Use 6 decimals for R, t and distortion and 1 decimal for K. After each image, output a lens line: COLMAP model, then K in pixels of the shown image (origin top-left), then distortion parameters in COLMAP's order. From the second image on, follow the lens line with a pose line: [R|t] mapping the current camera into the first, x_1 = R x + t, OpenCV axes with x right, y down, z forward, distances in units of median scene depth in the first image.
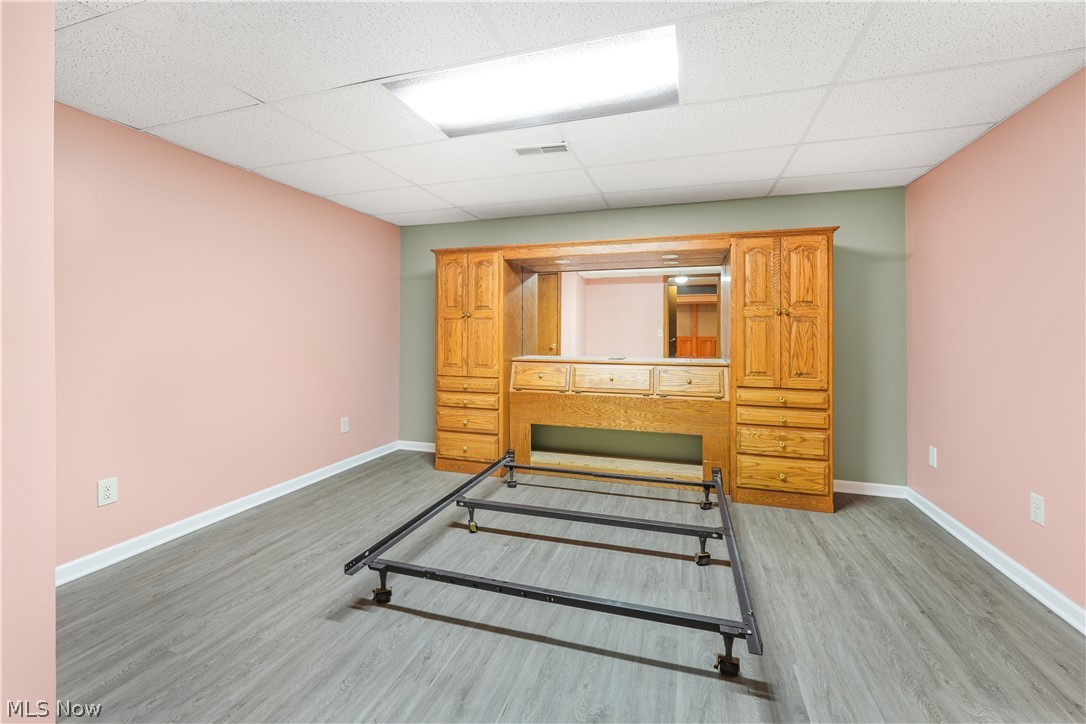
lens RADIAL K [[442.4, 0, 544.2], [0, 442.4, 333.1], [0, 0, 1]] dist [-0.001045, -0.000119]
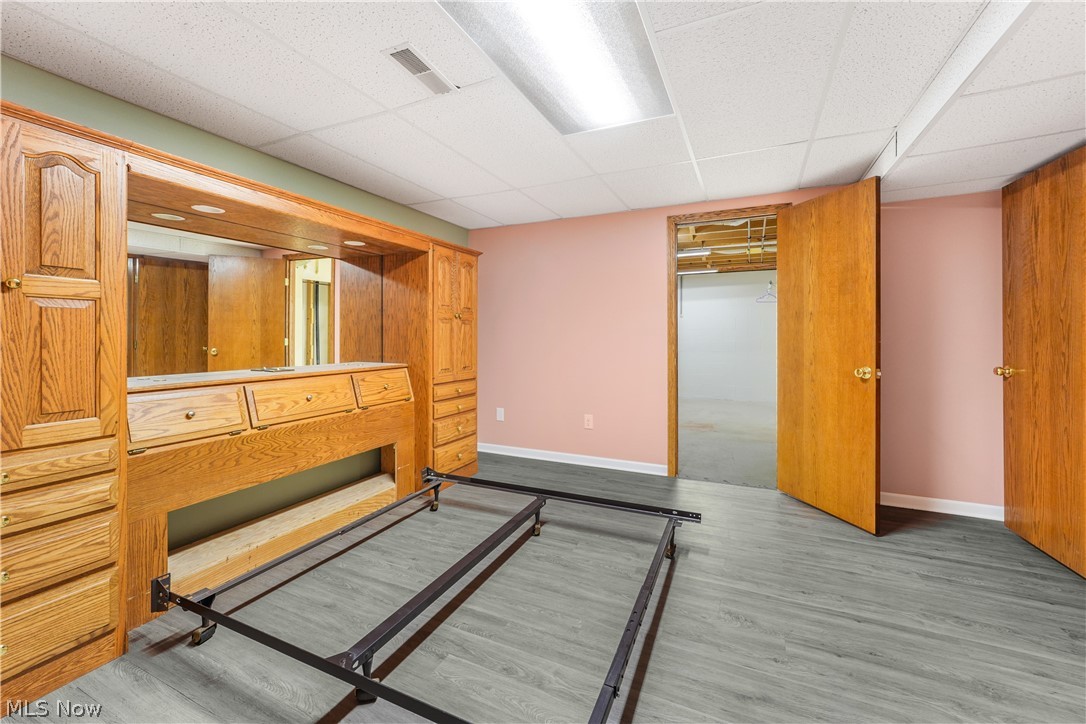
lens RADIAL K [[442.4, 0, 532.8], [0, 442.4, 333.5], [0, 0, 1]] dist [-0.001045, -0.000119]
pose [[0.139300, 0.000569, 0.990250, -0.572571], [0.001482, 0.999999, -0.000783, 0.000676], [-0.990249, 0.001576, 0.139299, 0.618730]]
